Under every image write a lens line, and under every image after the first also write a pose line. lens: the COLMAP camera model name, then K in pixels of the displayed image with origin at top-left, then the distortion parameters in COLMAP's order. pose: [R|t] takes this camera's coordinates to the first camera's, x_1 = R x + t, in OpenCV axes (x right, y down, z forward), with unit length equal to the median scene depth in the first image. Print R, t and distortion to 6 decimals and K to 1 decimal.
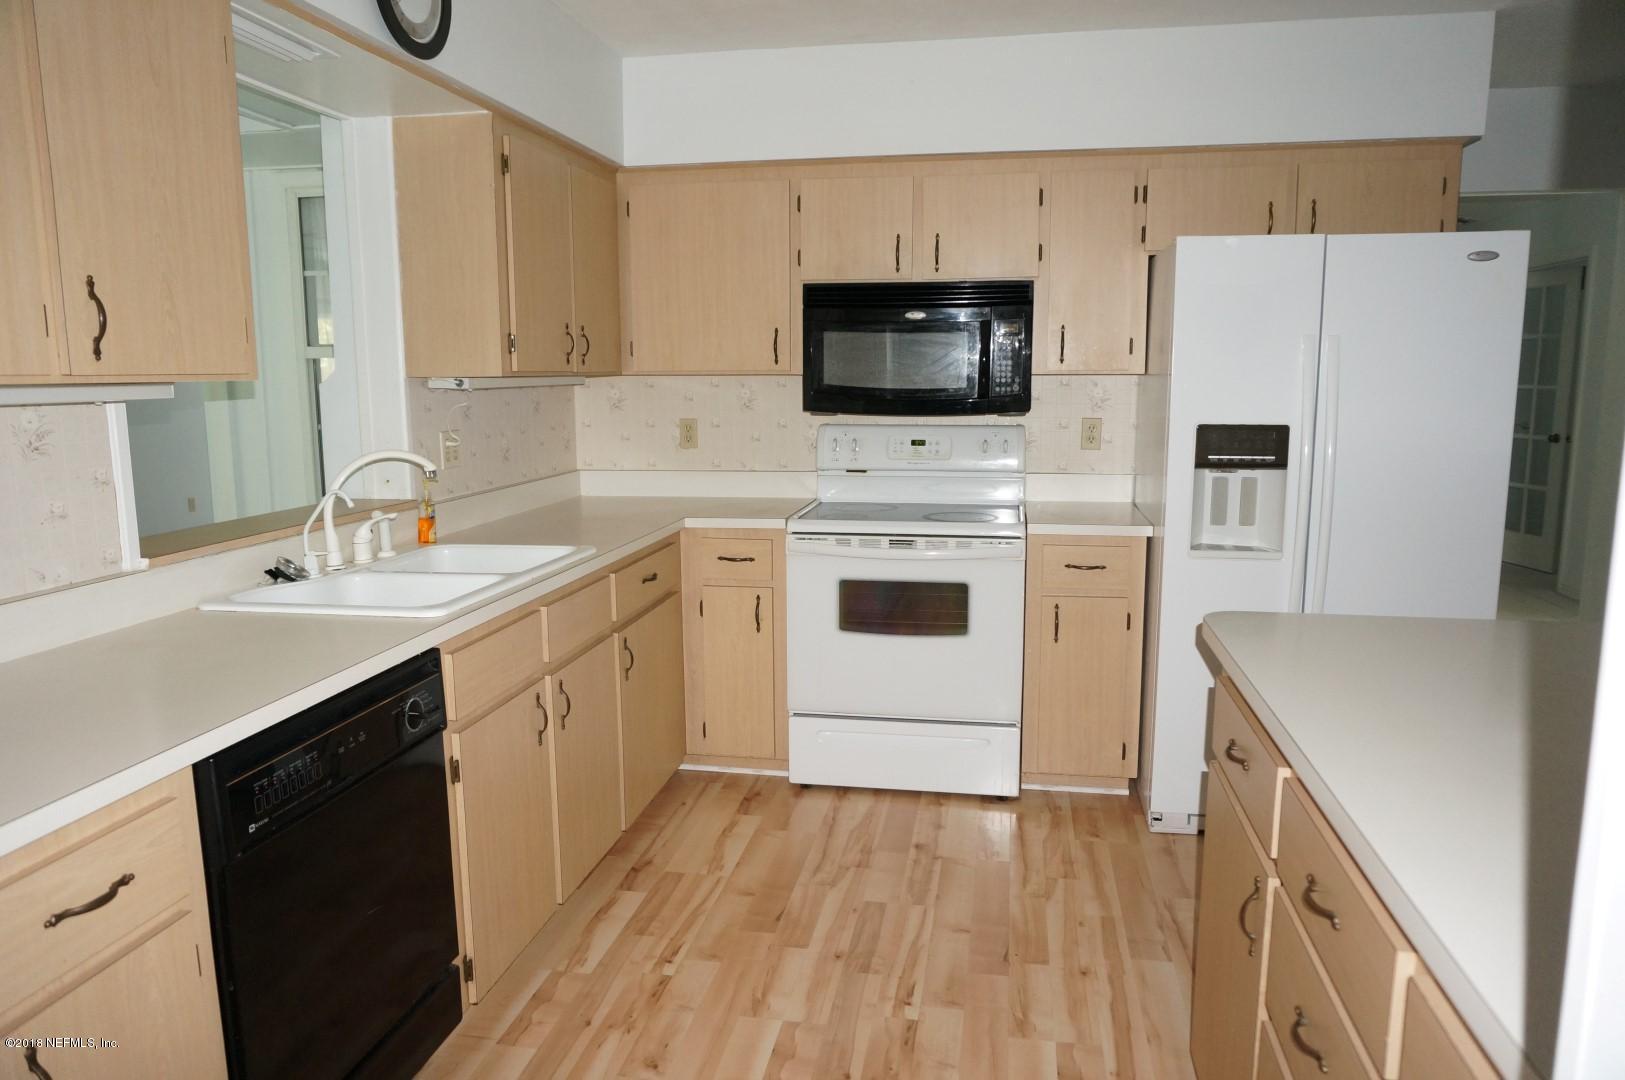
lens RADIAL K [[1071.9, 0, 812.5], [0, 1071.9, 540.0], [0, 0, 1]] dist [-0.044468, 0.000817]
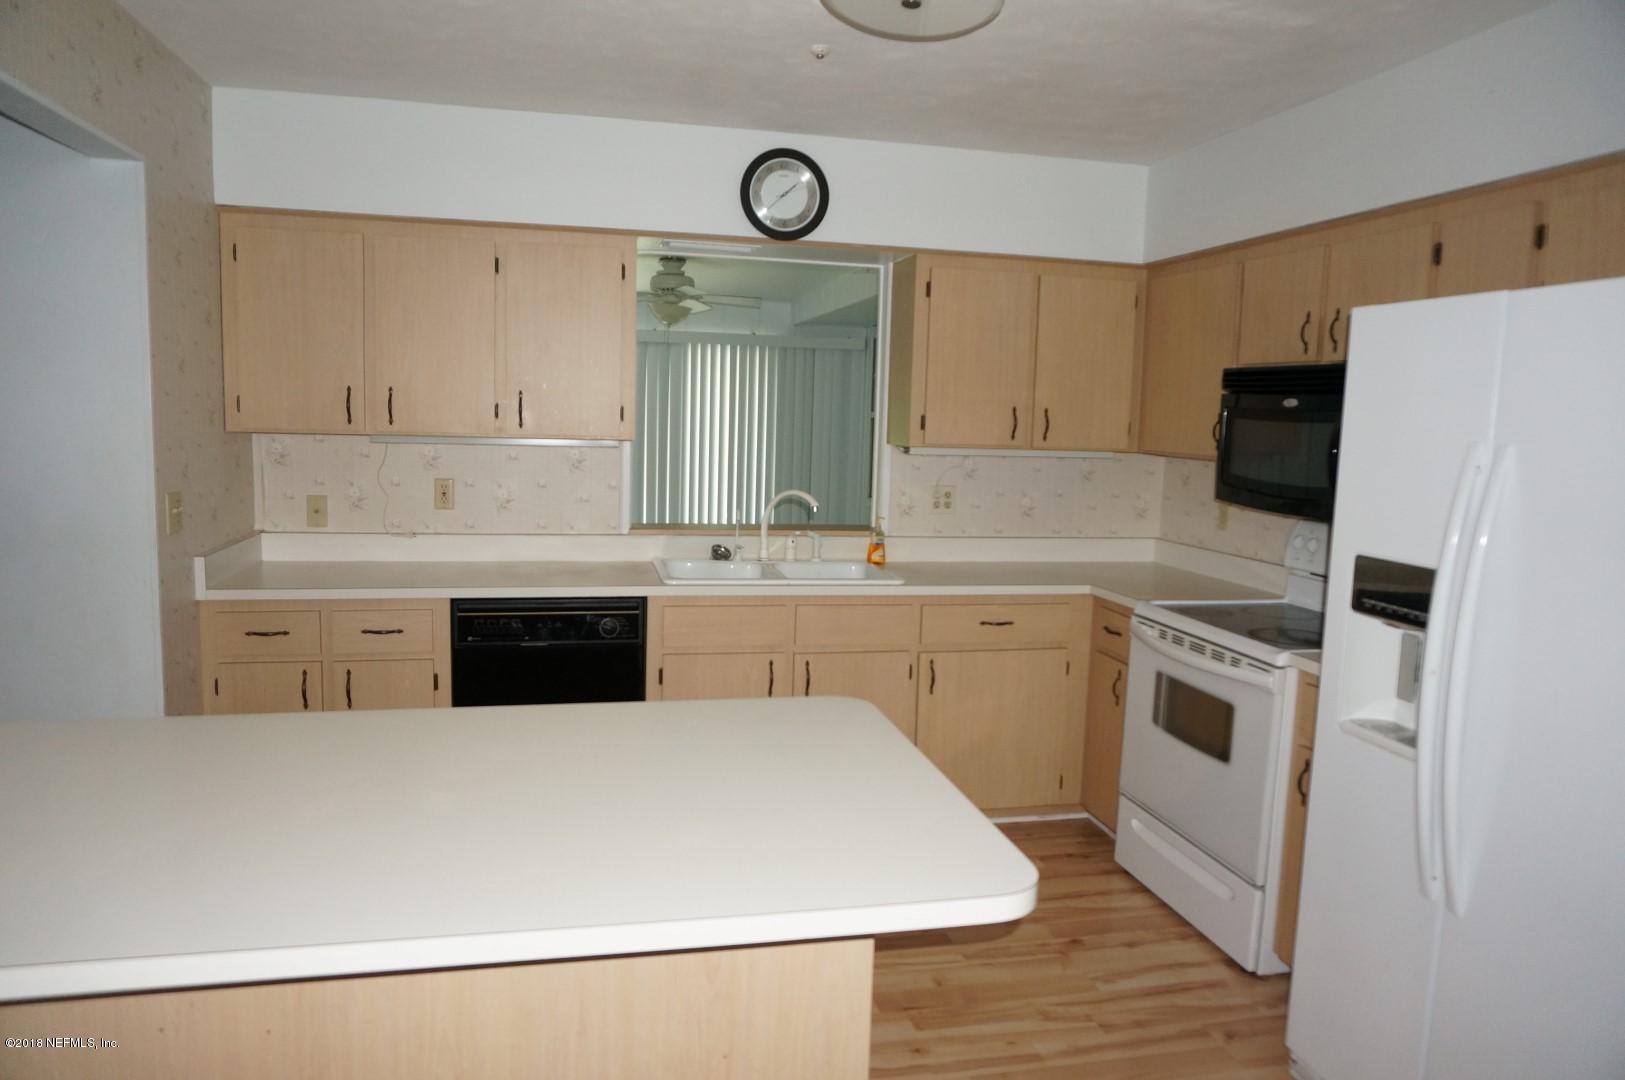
lens RADIAL K [[1071.9, 0, 812.5], [0, 1071.9, 540.0], [0, 0, 1]] dist [-0.044468, 0.000817]
pose [[0.393431, 0.125488, -0.910750, 0.879635], [-0.173555, 0.982966, 0.060464, -0.096023], [0.902824, 0.134277, 0.408508, 0.346817]]
